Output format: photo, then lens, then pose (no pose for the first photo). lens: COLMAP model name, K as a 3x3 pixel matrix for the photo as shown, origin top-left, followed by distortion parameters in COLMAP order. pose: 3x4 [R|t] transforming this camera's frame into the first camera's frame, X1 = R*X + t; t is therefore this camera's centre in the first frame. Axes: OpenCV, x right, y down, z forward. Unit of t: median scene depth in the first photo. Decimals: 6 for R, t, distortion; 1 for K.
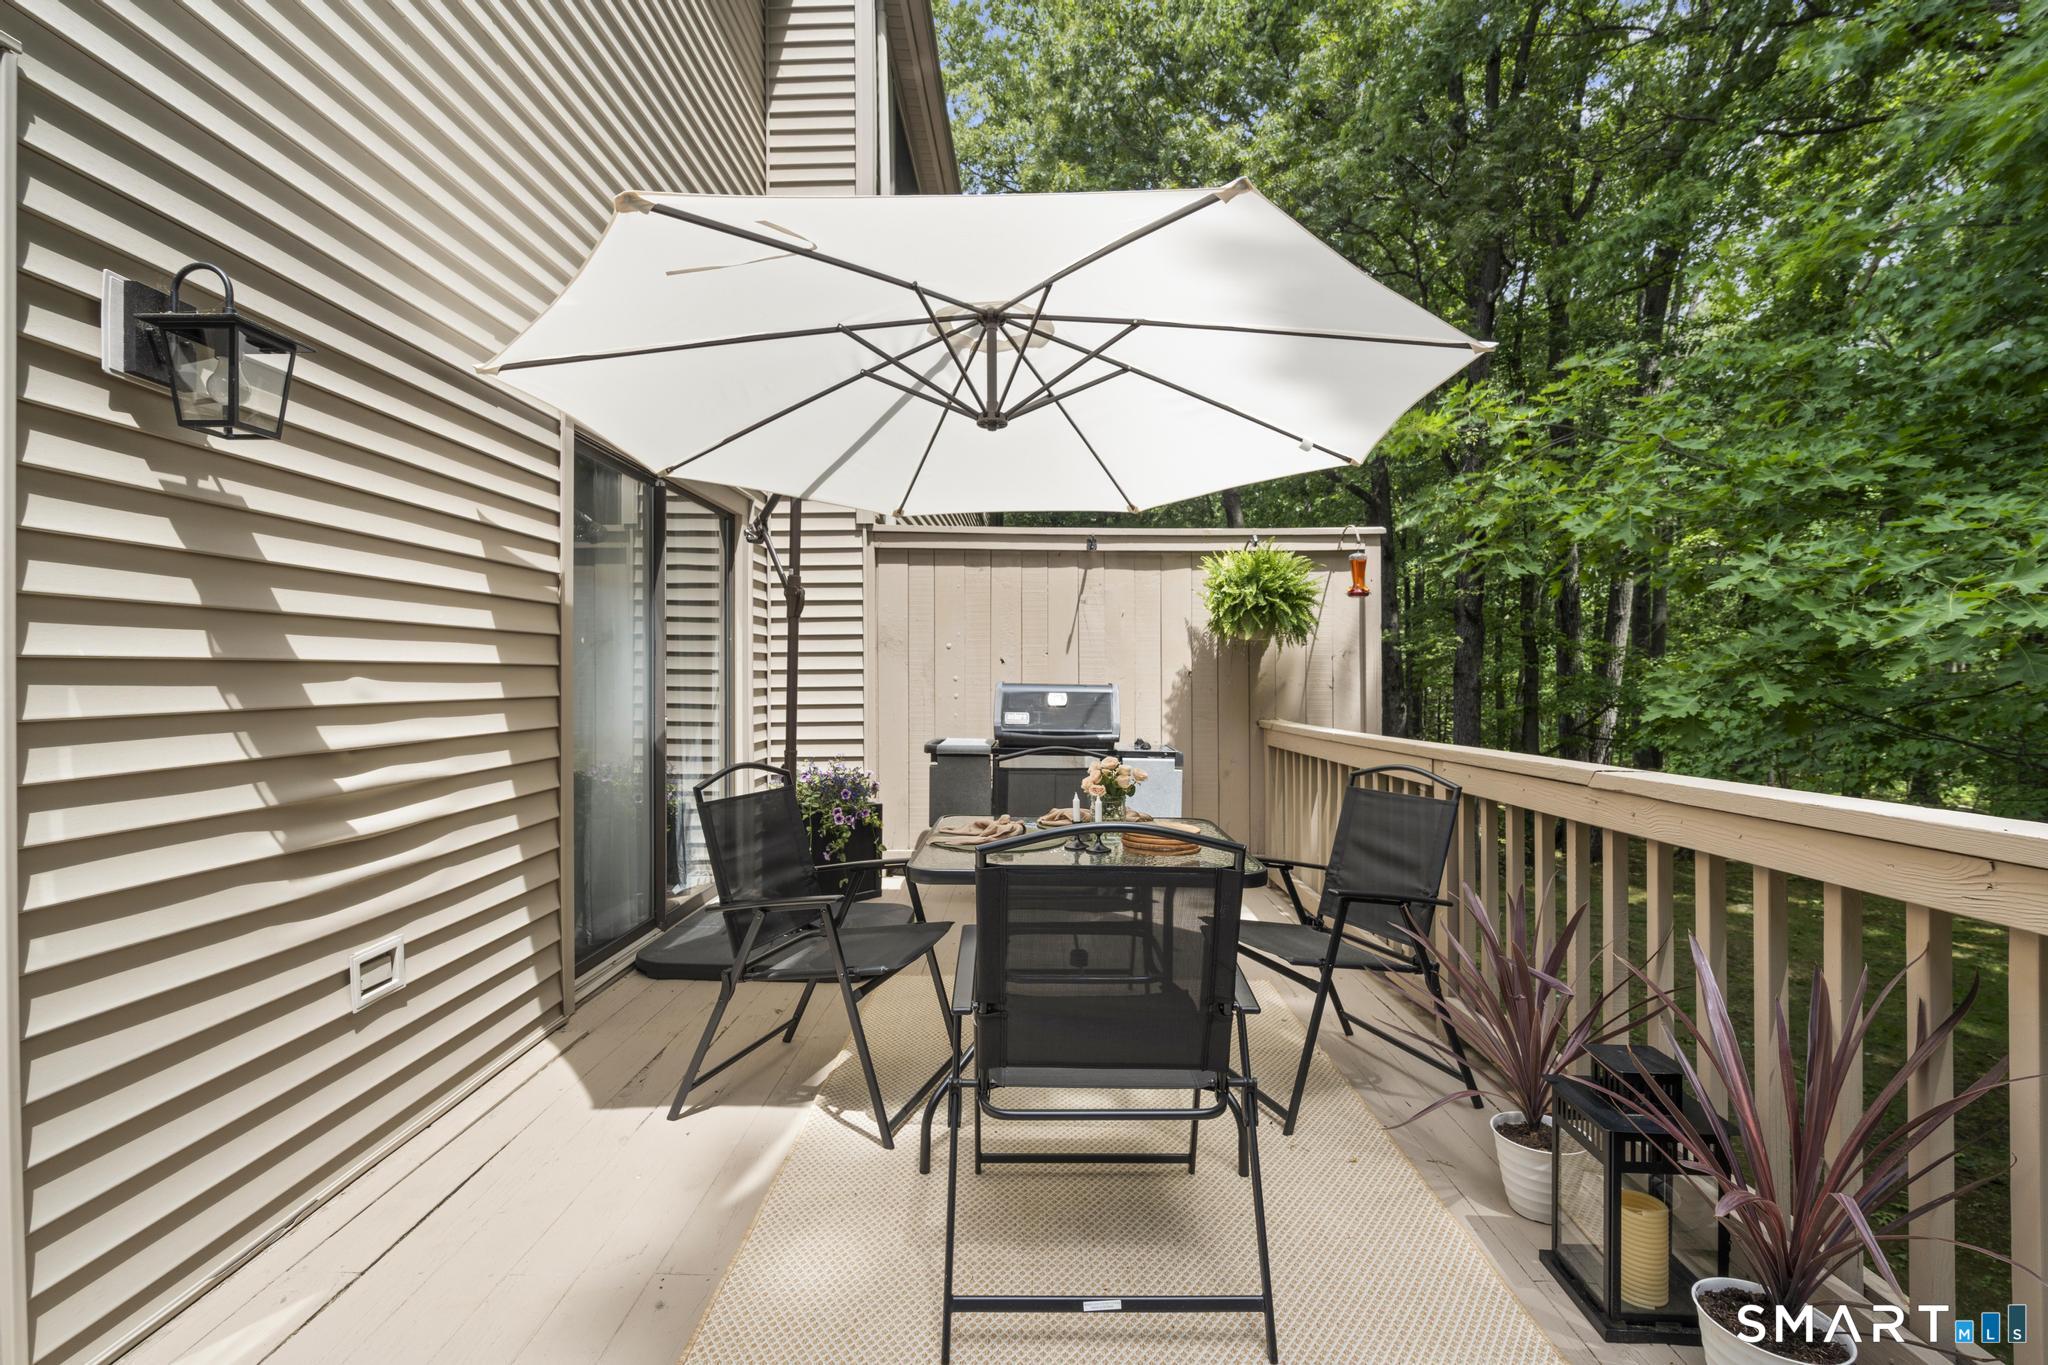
lens RADIAL K [[935.2, 0, 1021.6], [0, 935.2, 678.7], [0, 0, 1]] dist [-0.000877, 0.001225]
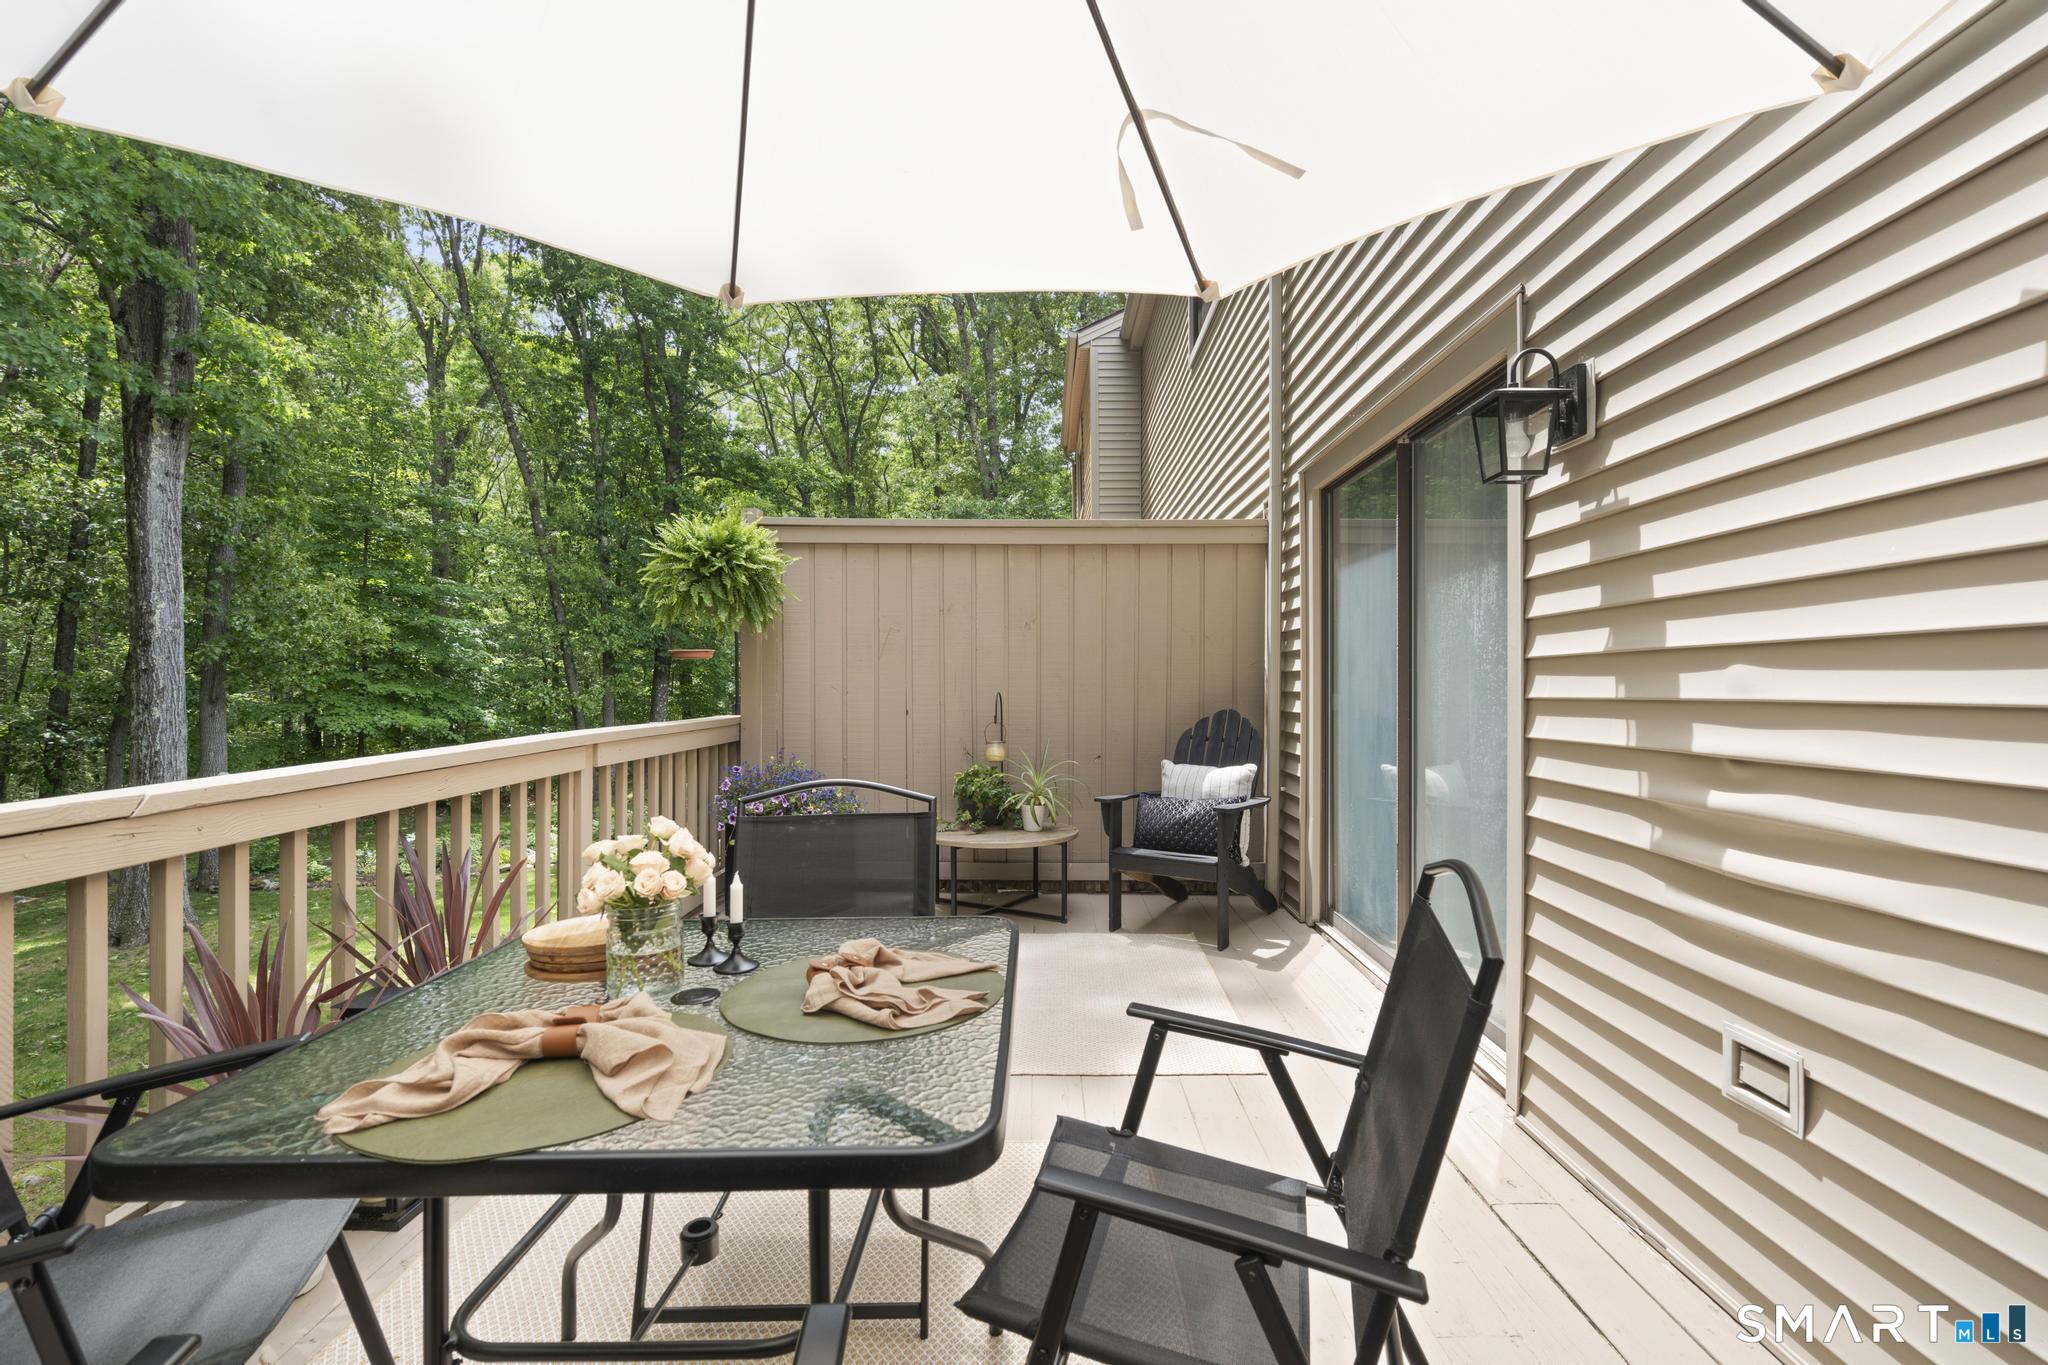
lens RADIAL K [[935.2, 0, 1027.4], [0, 935.2, 684.7], [0, 0, 1]] dist [-0.000877, 0.001225]
pose [[-0.999947, 0.006946, -0.007627, -0.142678], [0.006936, 0.999975, 0.001408, 0.010602], [0.007636, 0.001355, -0.999970, 1.979372]]
